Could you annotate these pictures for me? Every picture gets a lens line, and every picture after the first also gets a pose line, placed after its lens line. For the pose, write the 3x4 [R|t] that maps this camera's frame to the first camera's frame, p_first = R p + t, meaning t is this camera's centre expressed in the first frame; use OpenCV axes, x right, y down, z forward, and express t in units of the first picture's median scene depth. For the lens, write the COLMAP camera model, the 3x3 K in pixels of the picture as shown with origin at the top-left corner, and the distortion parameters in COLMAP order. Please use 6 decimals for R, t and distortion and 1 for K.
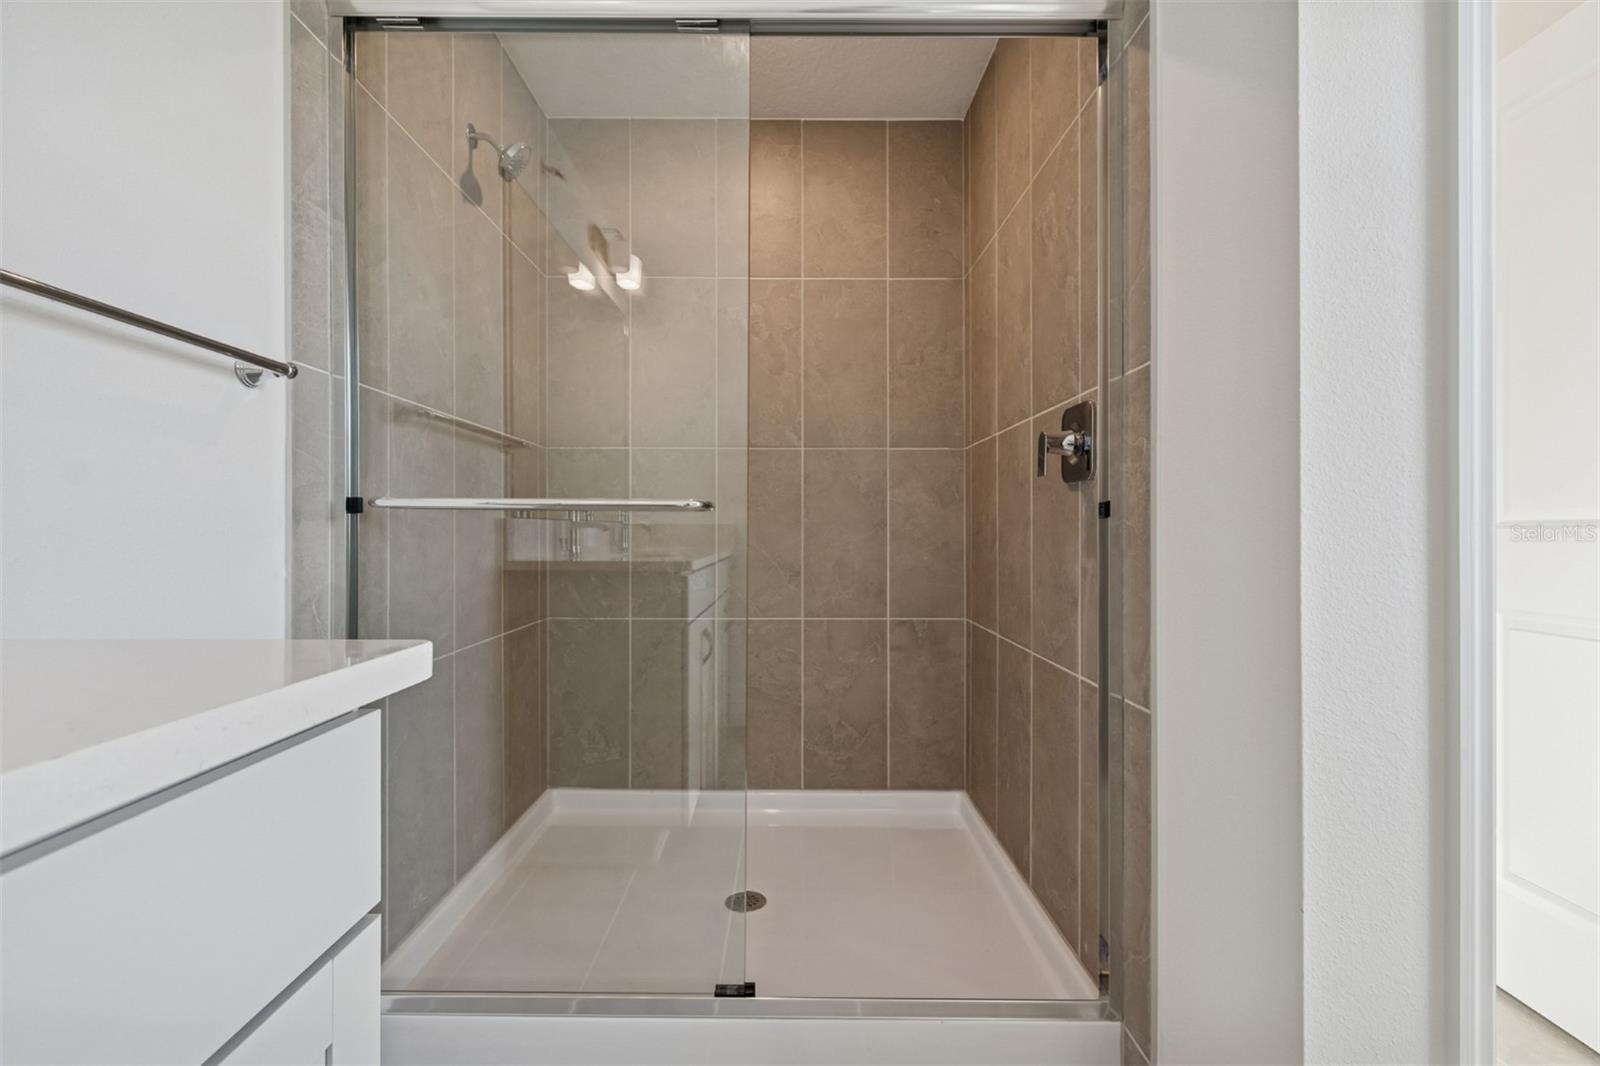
lens RADIAL K [[718.4, 0, 787.3], [0, 718.4, 529.8], [0, 0, 1]] dist [0.000501, -0.002001]
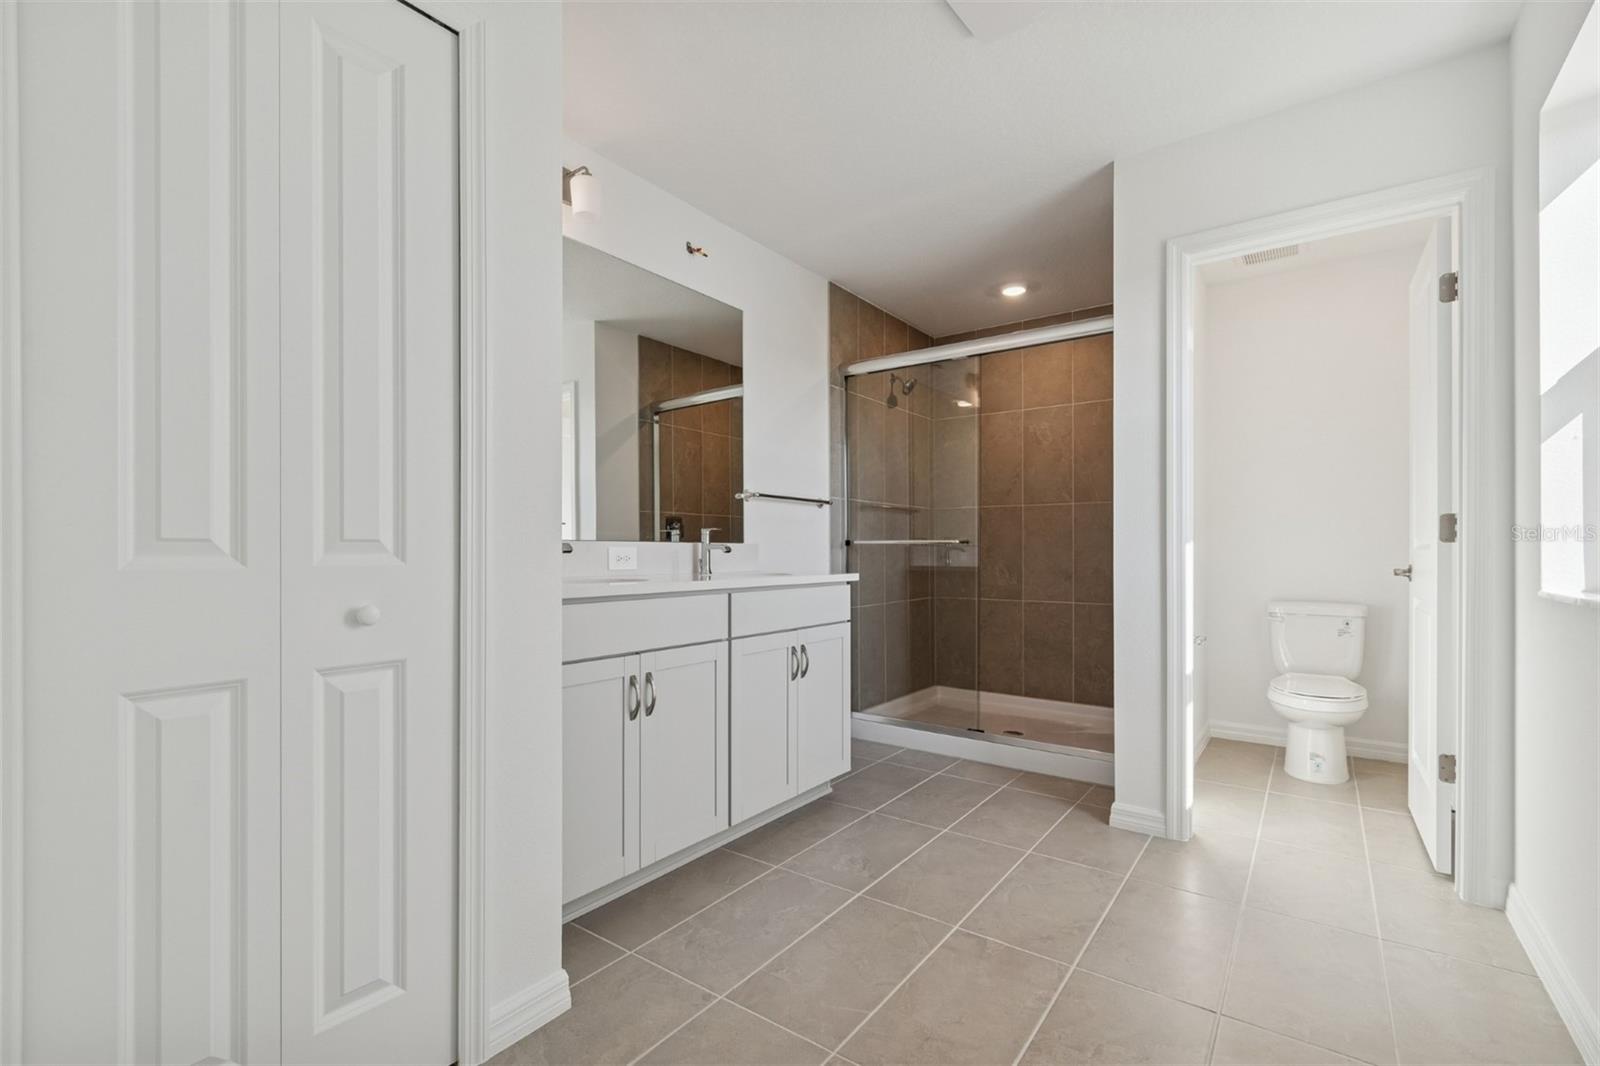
lens RADIAL K [[718.4, 0, 792.6], [0, 718.4, 540.5], [0, 0, 1]] dist [0.000501, -0.002001]
pose [[0.811816, -0.005110, -0.583891, 0.638313], [0.000996, 0.999972, -0.007367, -0.017352], [0.583913, 0.005400, 0.811798, -1.042603]]
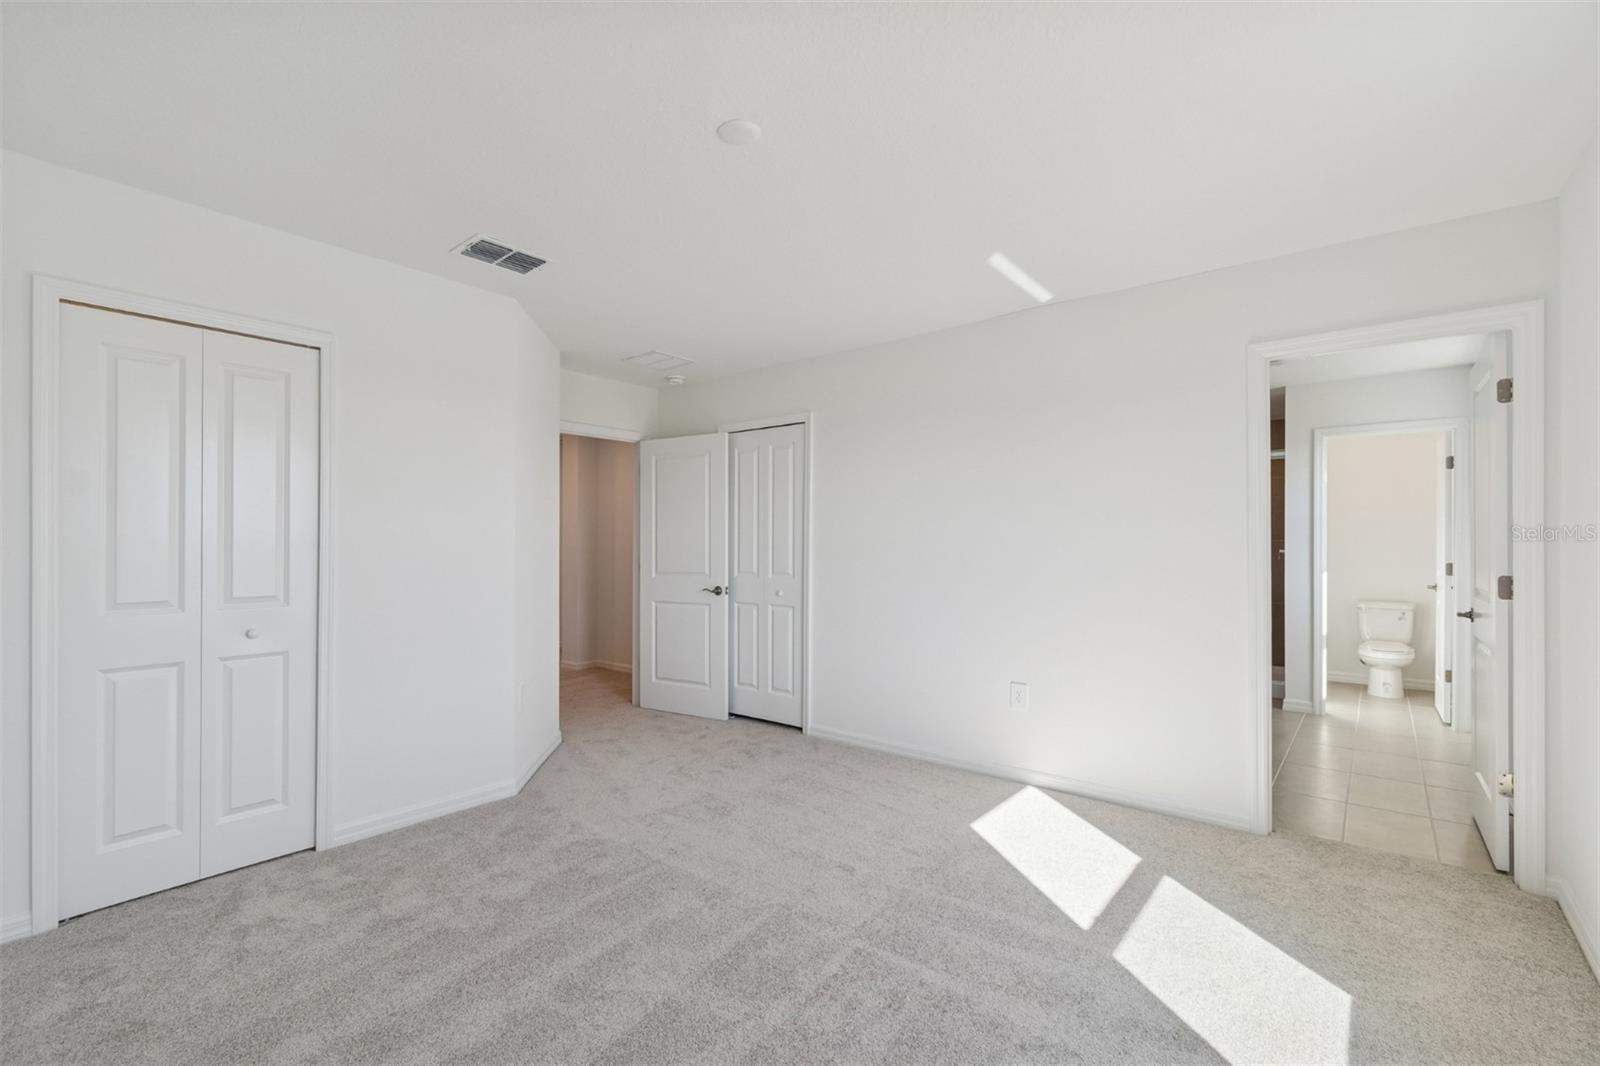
lens RADIAL K [[718.4, 0, 795.0], [0, 718.4, 530.3], [0, 0, 1]] dist [0.000501, -0.002001]
pose [[0.781855, -0.003082, -0.623452, 0.559521], [-0.006191, 0.999900, -0.012708, -0.209722], [0.623429, 0.013795, 0.781758, -4.157834]]
